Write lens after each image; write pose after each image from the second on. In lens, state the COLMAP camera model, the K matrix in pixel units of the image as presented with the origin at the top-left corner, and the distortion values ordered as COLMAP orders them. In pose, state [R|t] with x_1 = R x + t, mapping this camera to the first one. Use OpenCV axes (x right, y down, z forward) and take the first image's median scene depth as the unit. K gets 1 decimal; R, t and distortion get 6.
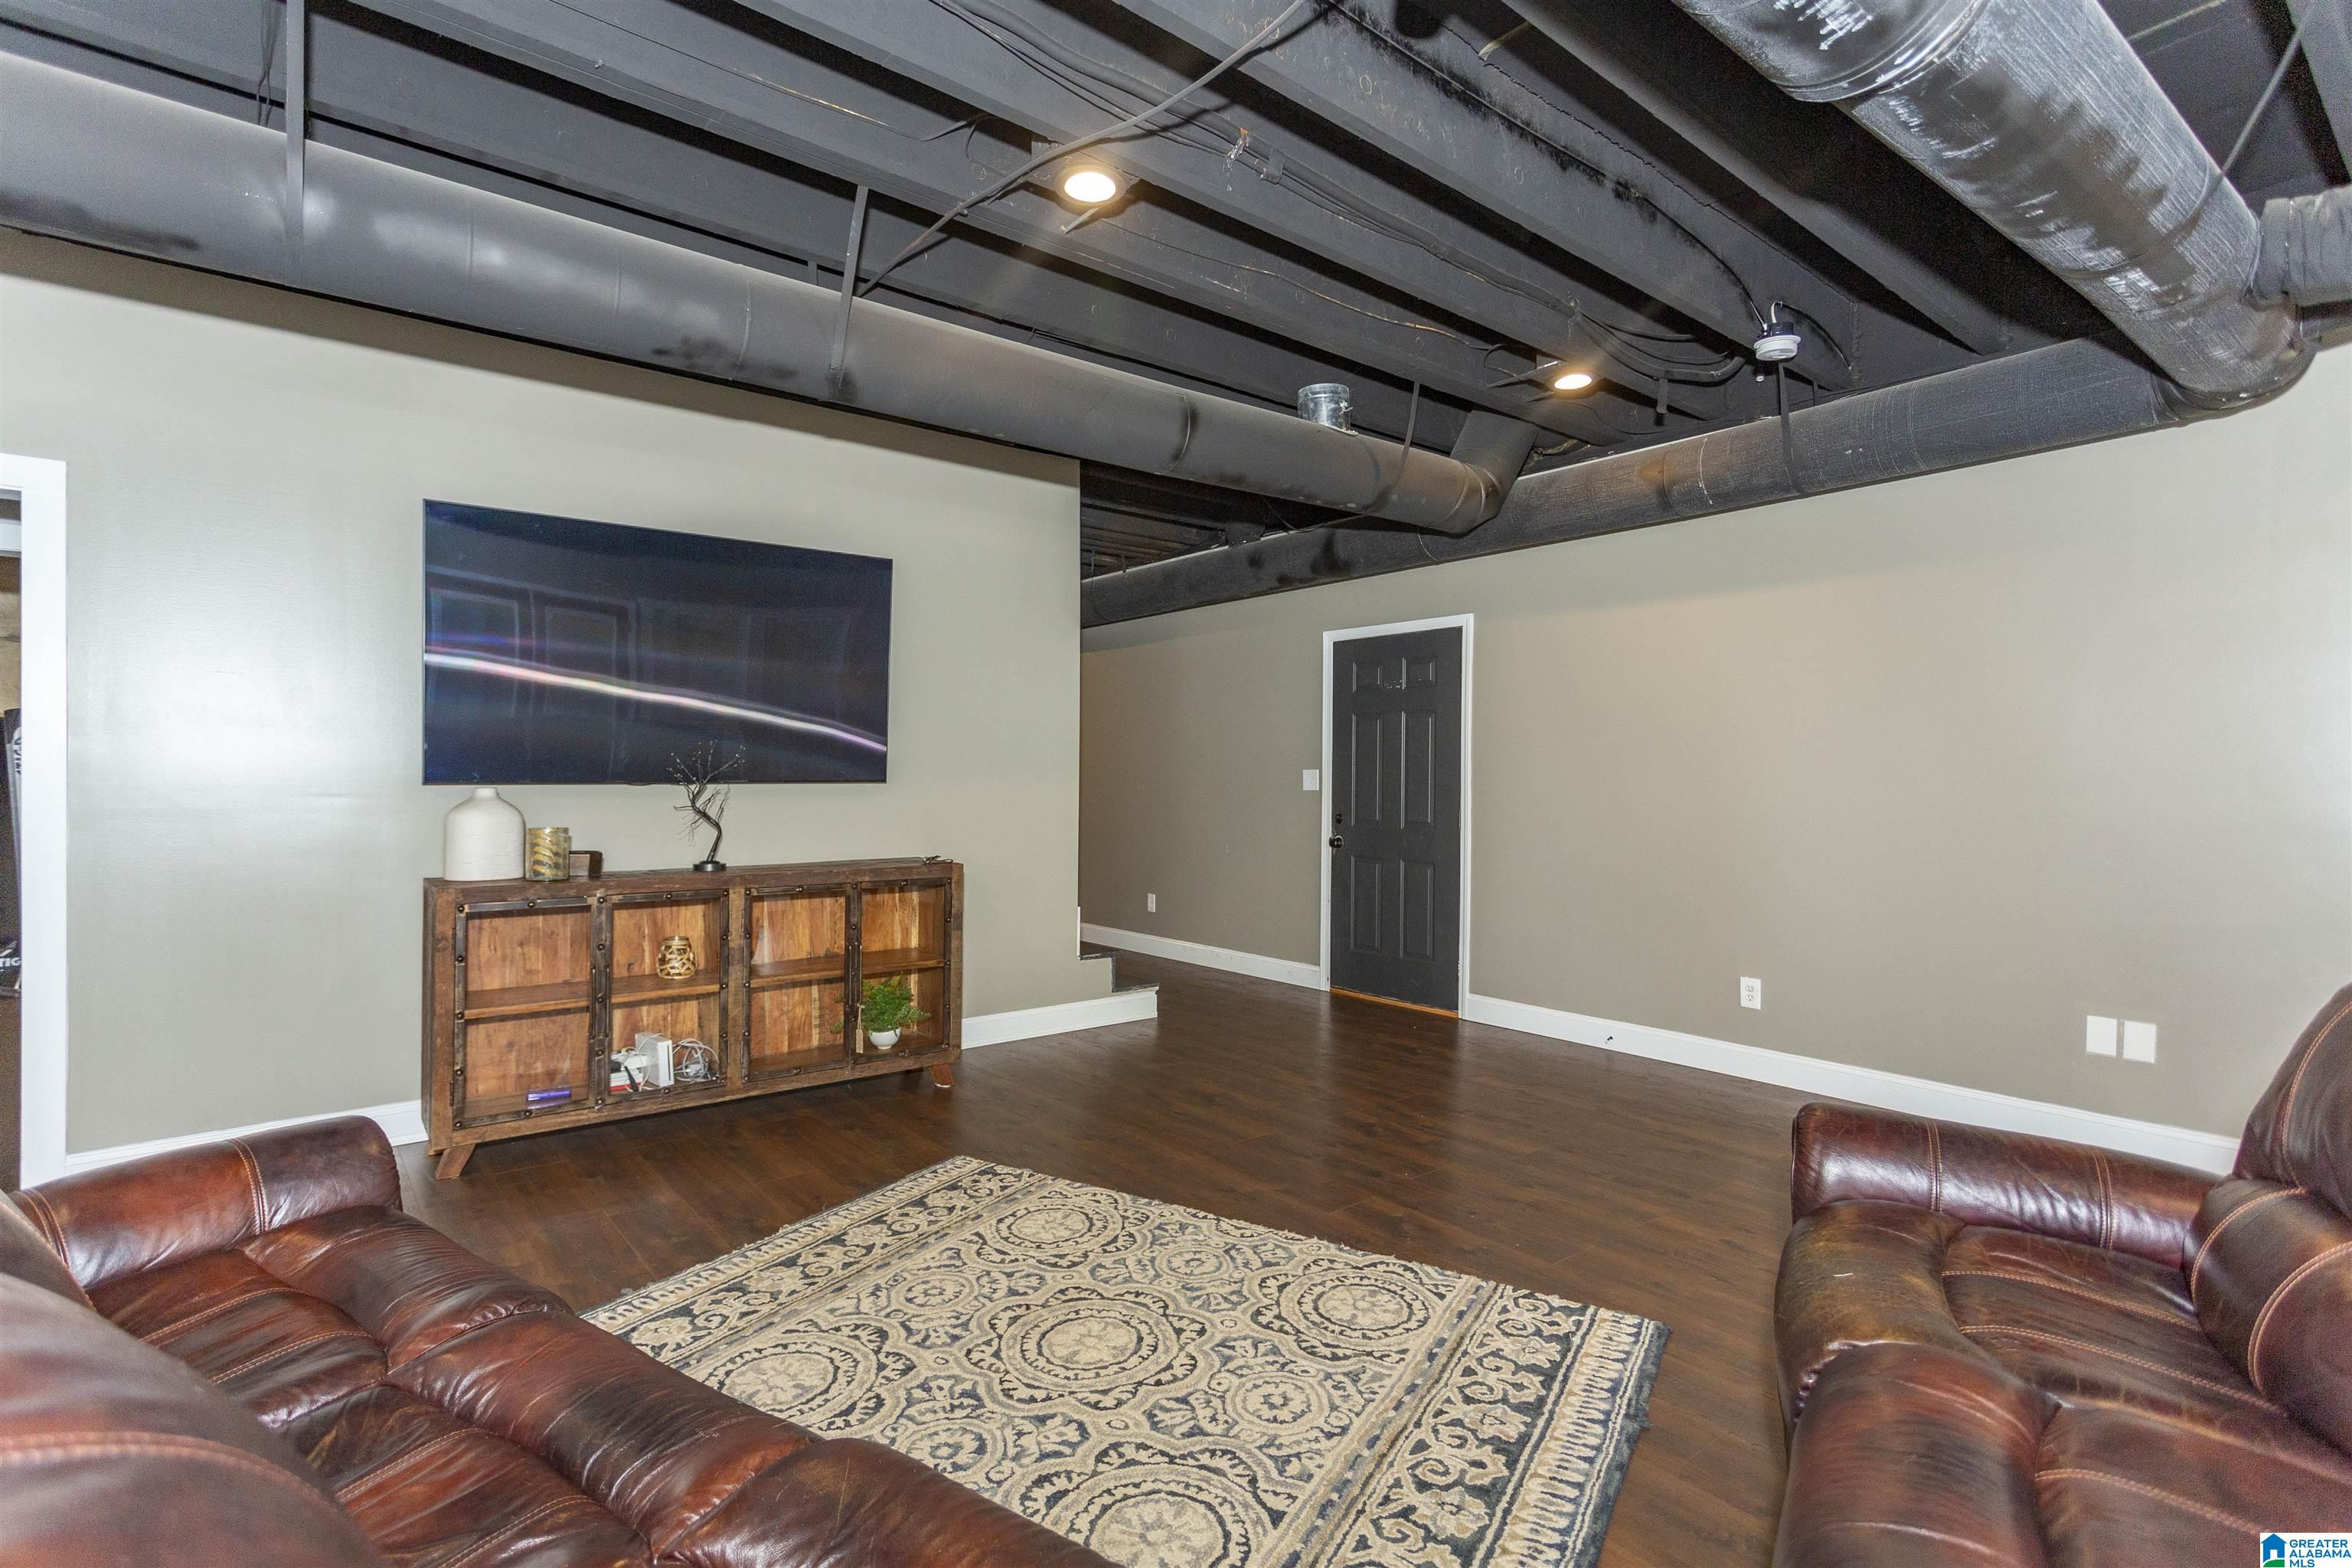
lens RADIAL K [[1127.7, 0, 1159.9], [0, 1127.7, 779.8], [0, 0, 1]] dist [0.001416, 0.000578]
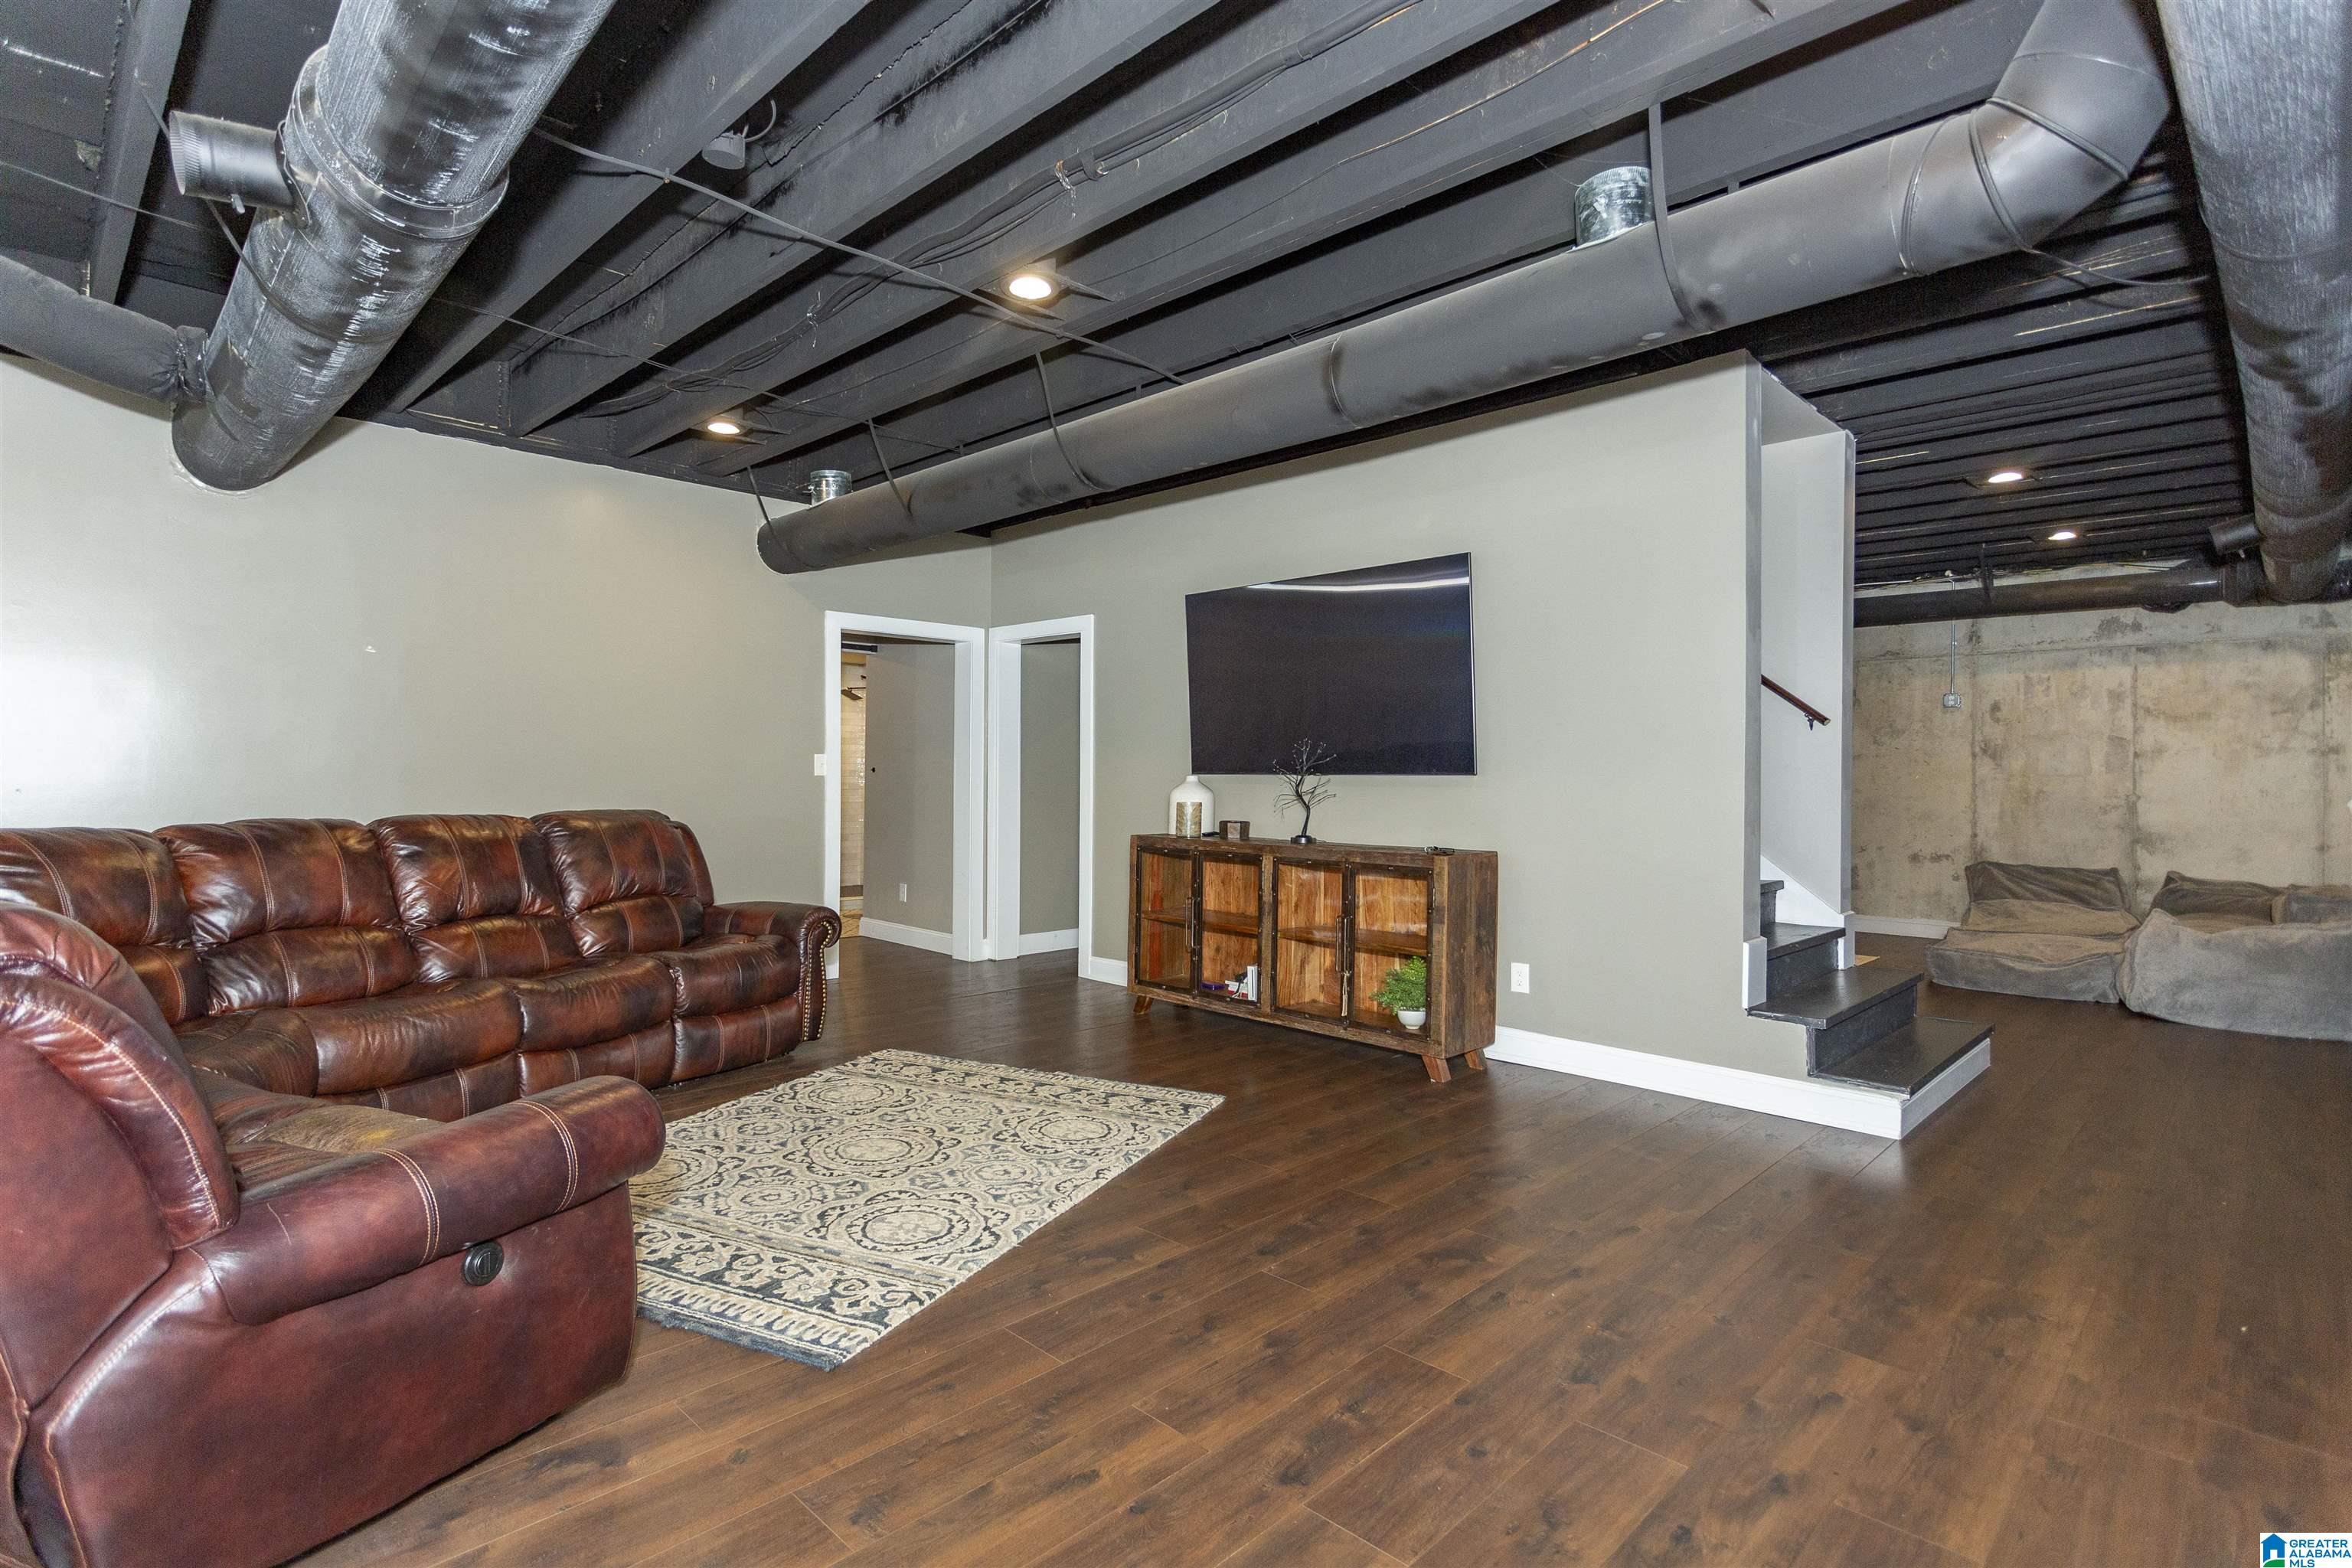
lens RADIAL K [[1127.7, 0, 1159.1], [0, 1127.7, 777.5], [0, 0, 1]] dist [0.001416, 0.000578]
pose [[0.111151, -0.001623, -0.993802, 1.258393], [-0.011905, 0.999925, -0.002965, 0.020212], [0.993732, 0.012161, 0.111123, 1.066176]]
